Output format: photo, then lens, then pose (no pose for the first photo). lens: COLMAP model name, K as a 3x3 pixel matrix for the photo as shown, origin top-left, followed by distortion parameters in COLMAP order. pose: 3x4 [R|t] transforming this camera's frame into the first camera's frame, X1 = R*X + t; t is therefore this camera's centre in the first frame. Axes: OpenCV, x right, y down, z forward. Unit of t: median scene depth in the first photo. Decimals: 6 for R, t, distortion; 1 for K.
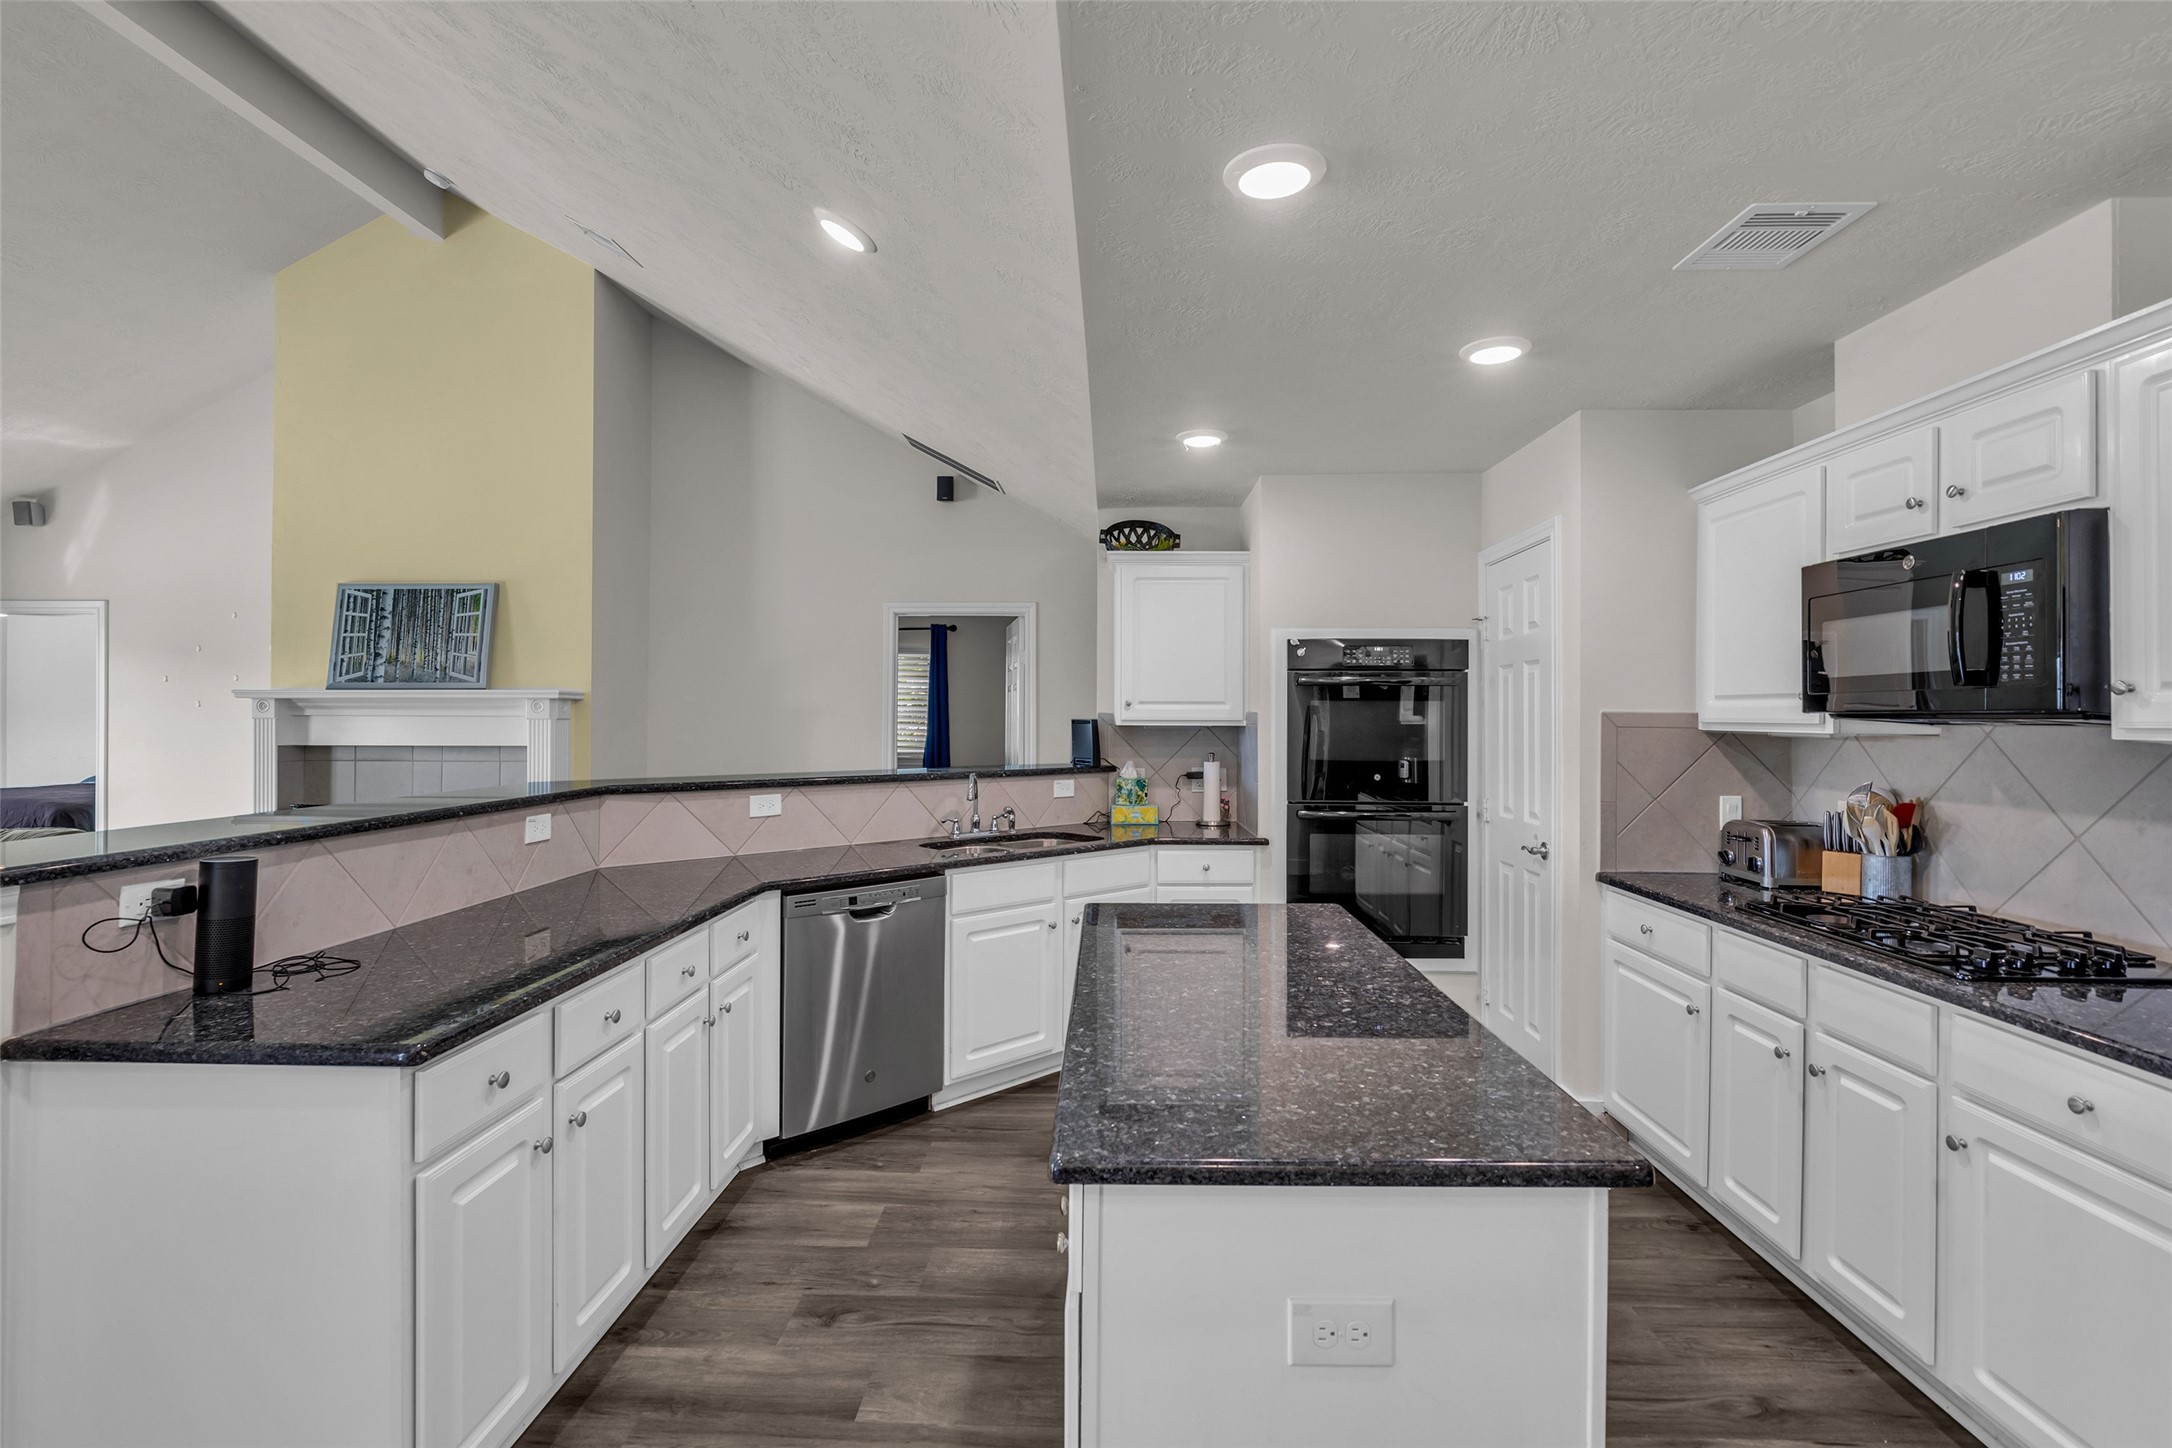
lens RADIAL K [[1000.9, 0, 1103.4], [0, 1000.9, 714.4], [0, 0, 1]] dist [-0.006738, 0.000471]
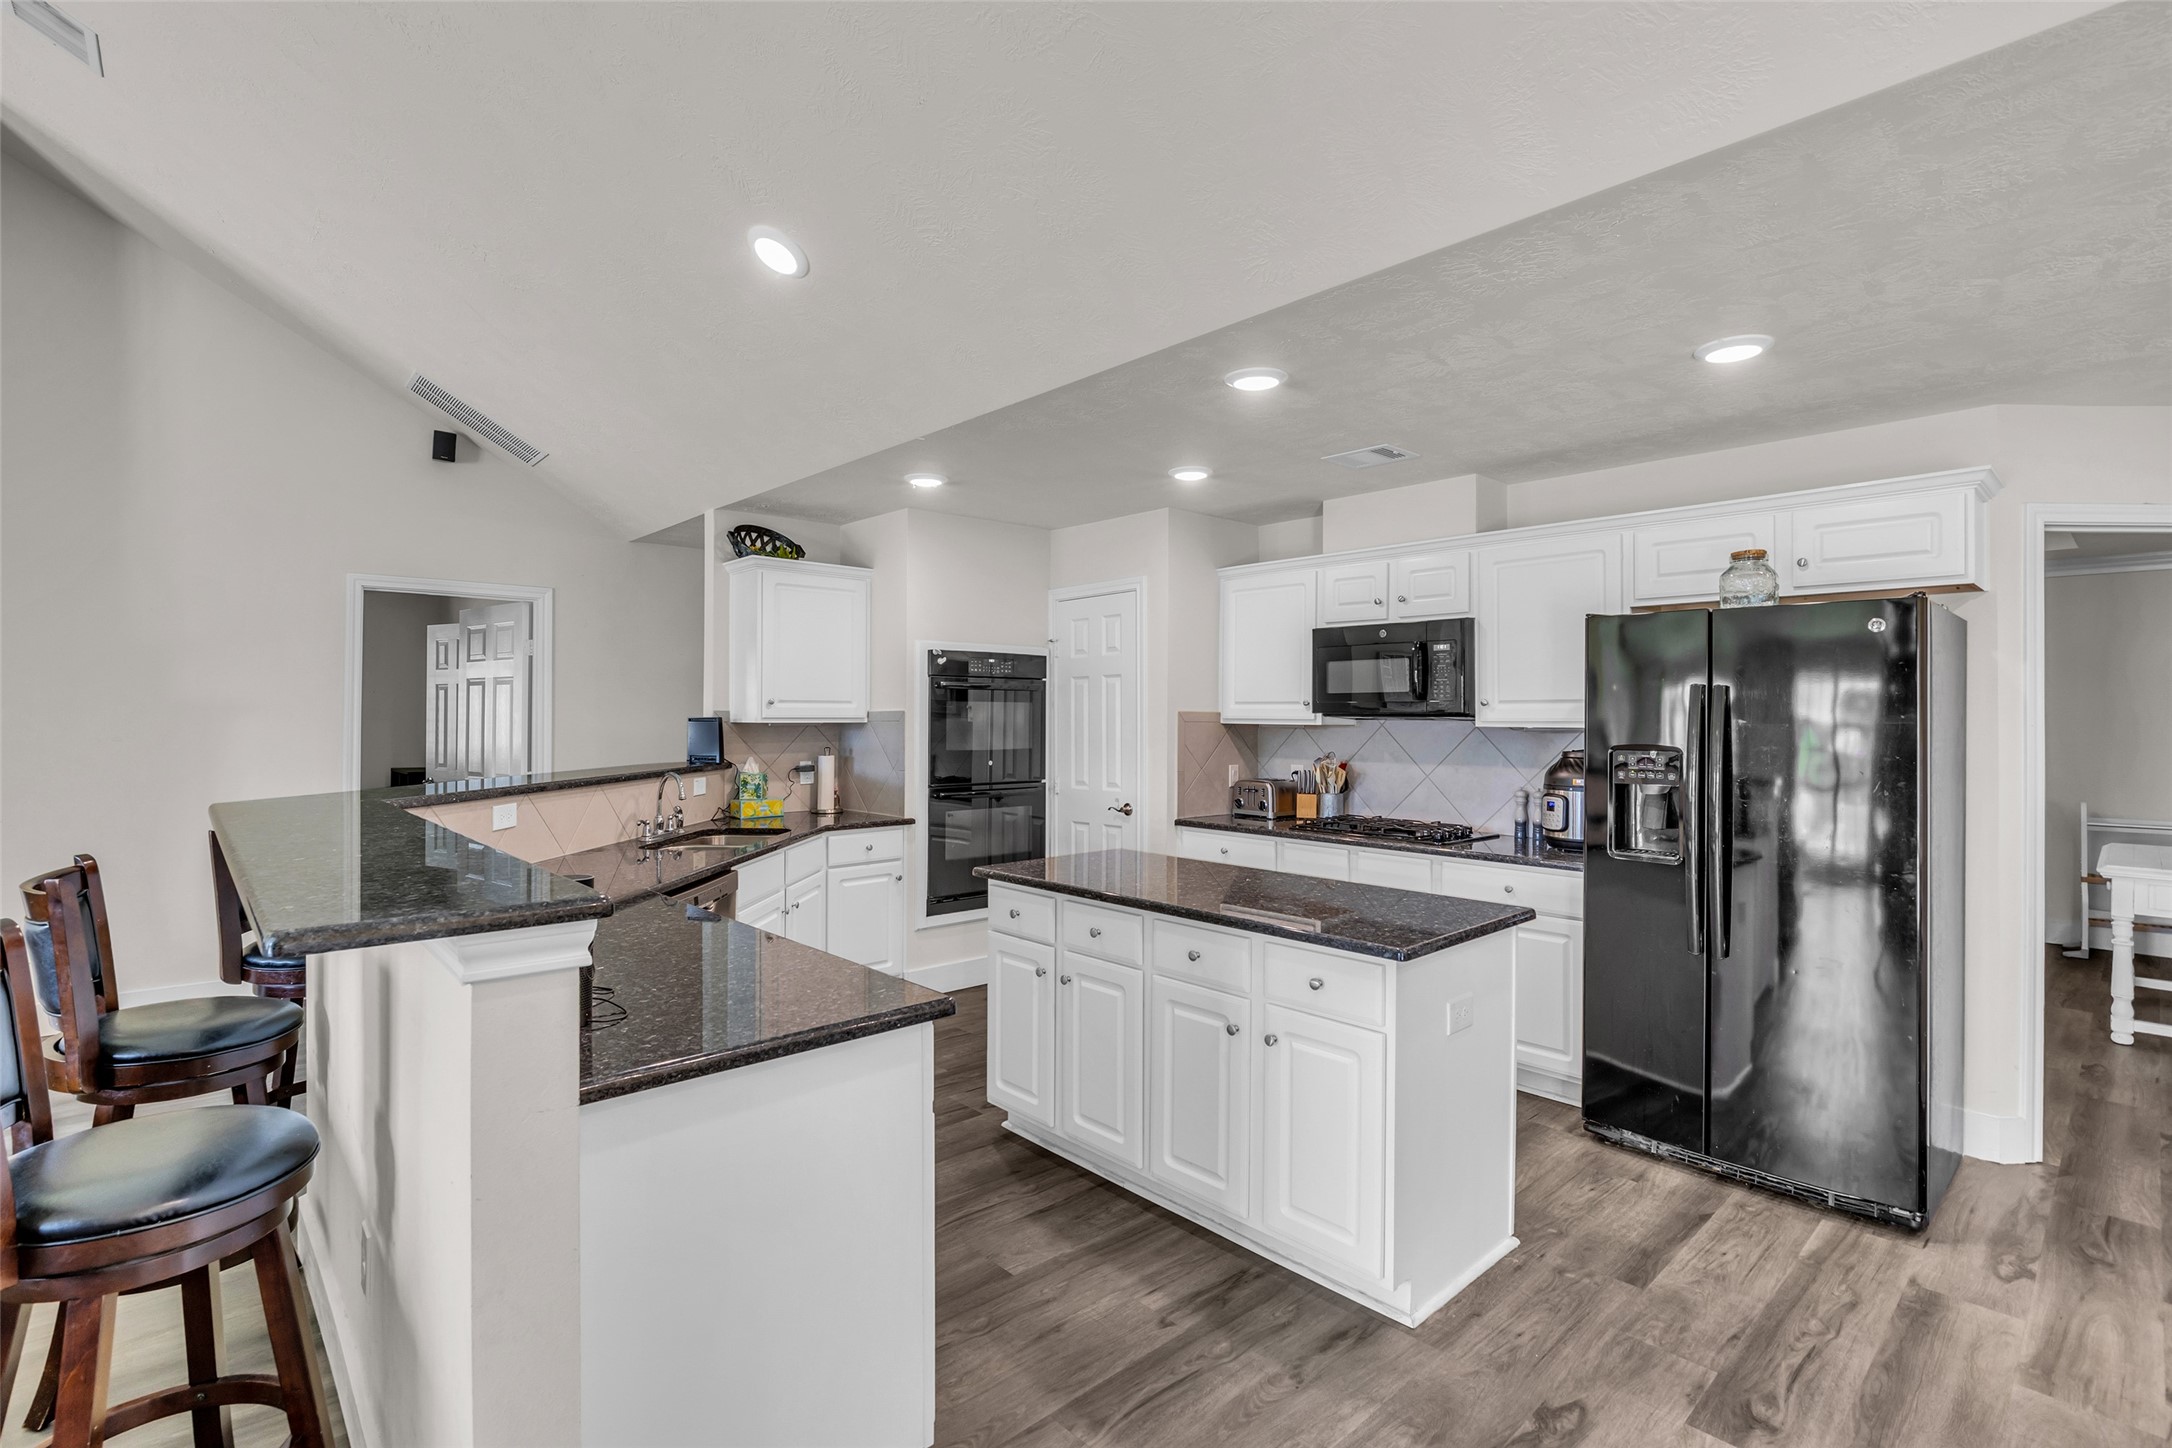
lens RADIAL K [[1000.9, 0, 1098.2], [0, 1000.9, 695.8], [0, 0, 1]] dist [-0.006738, 0.000471]
pose [[0.722797, 0.012141, 0.690954, -0.434855], [-0.002771, 0.999889, -0.014671, -0.002676], [-0.691055, 0.008689, 0.722750, 0.002238]]
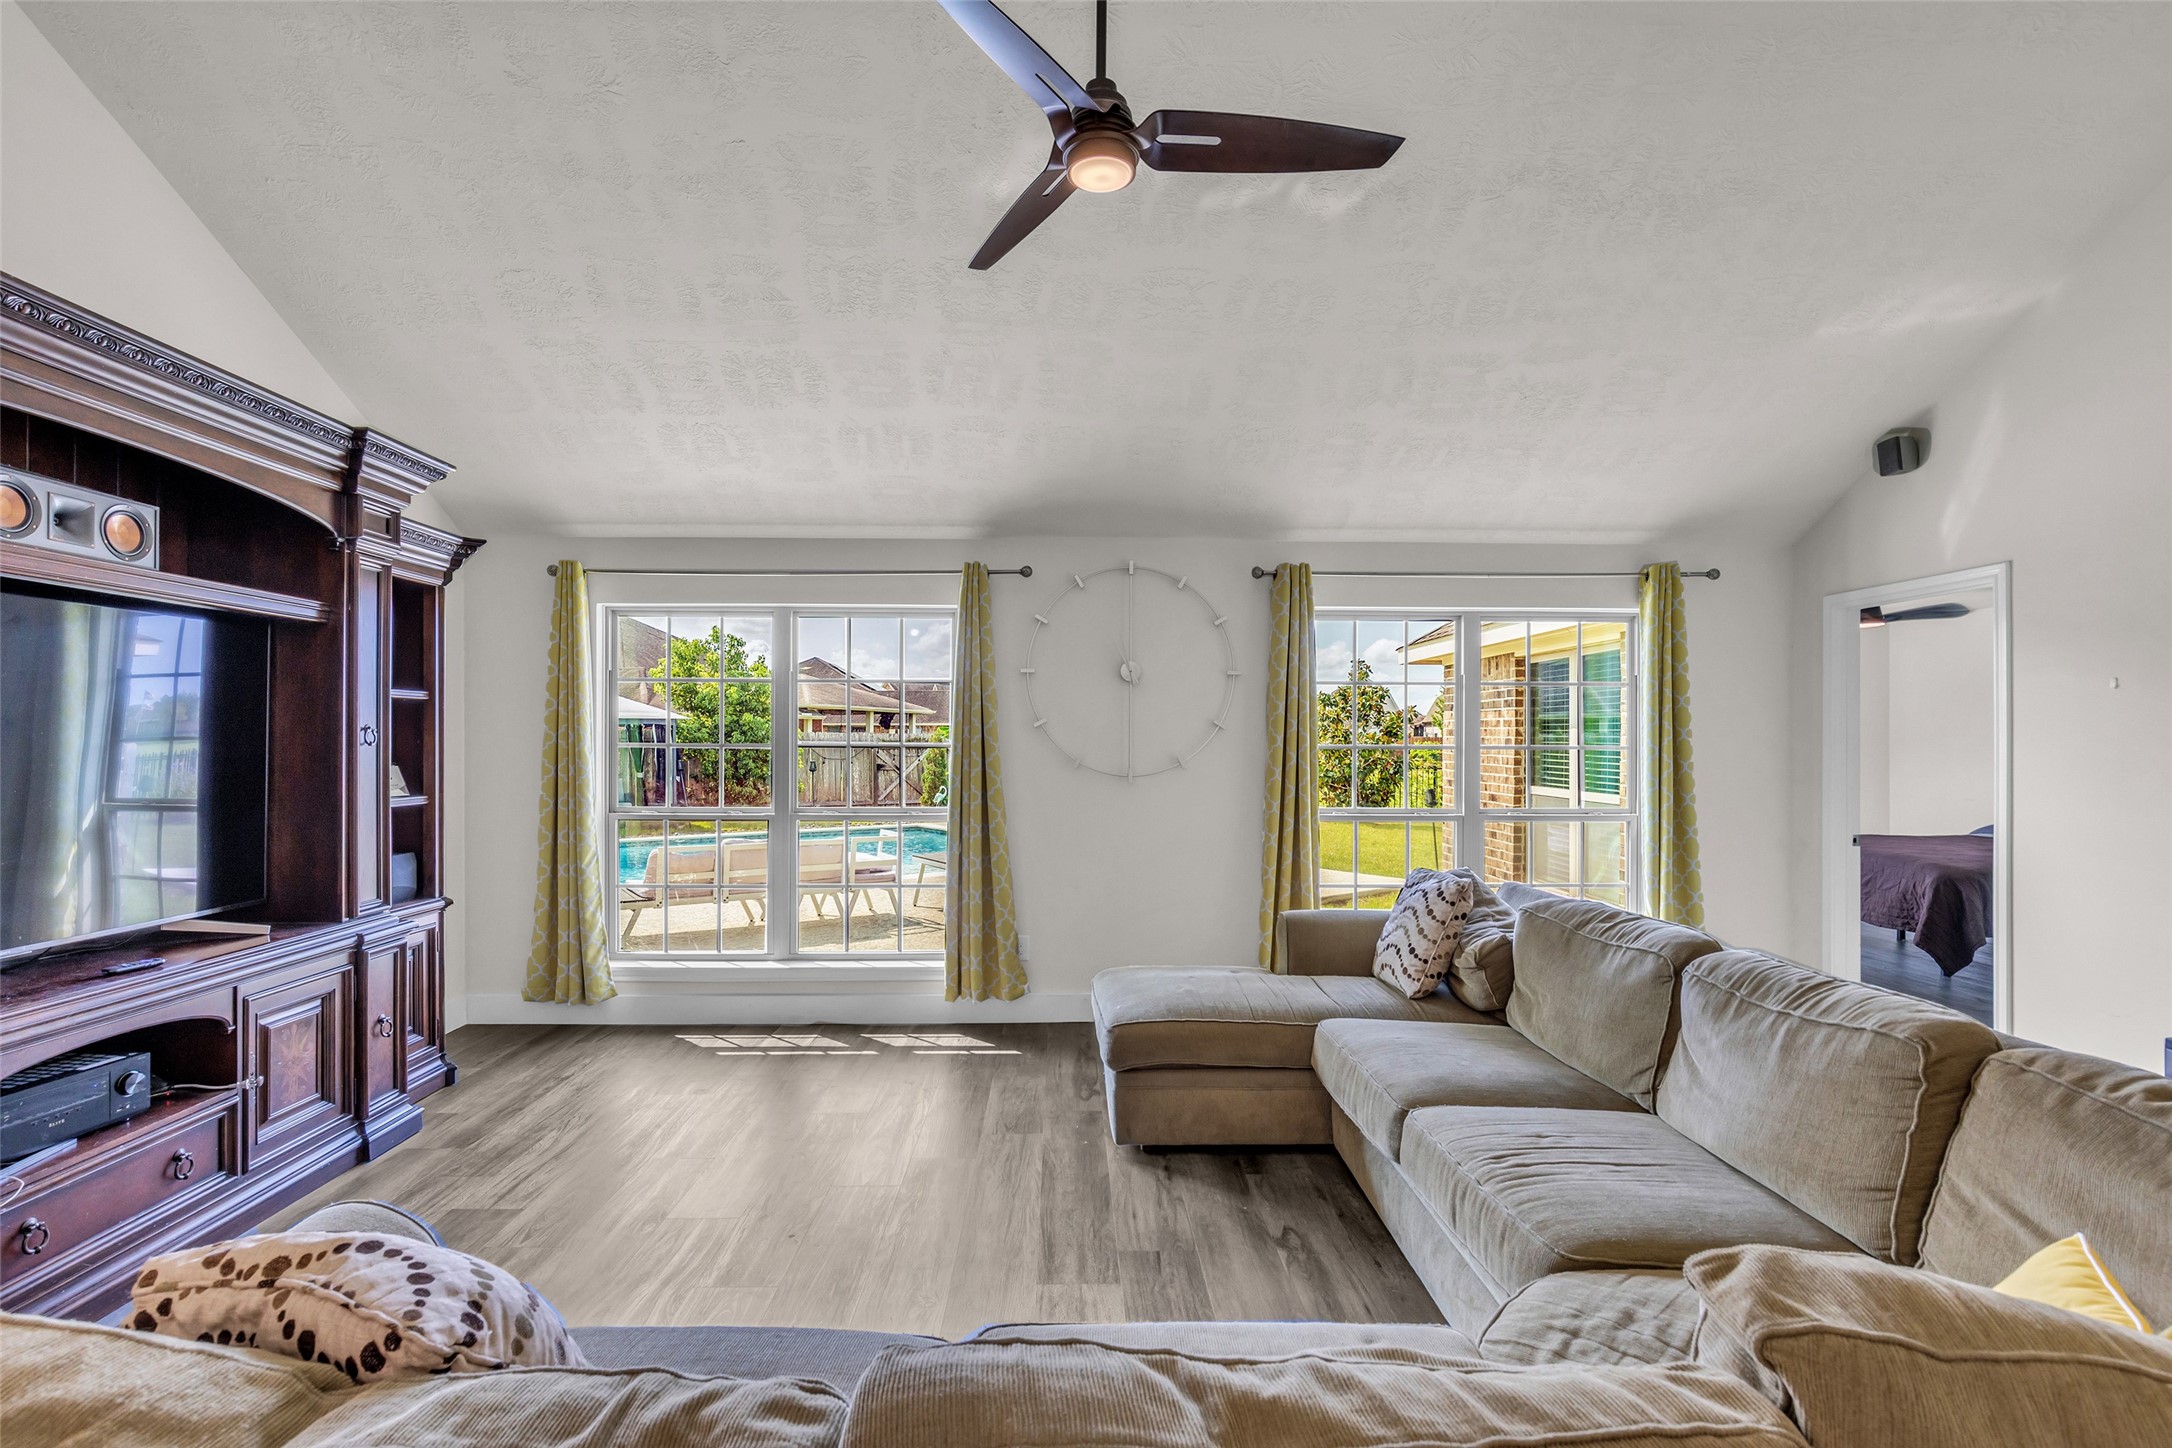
lens RADIAL K [[1000.9, 0, 1092.1], [0, 1000.9, 740.9], [0, 0, 1]] dist [-0.006738, 0.000471]
pose [[0.045755, -0.003335, -0.998947, -0.546680], [-0.001239, 0.999993, -0.003396, -0.001483], [0.998952, 0.001393, 0.045750, 0.535920]]
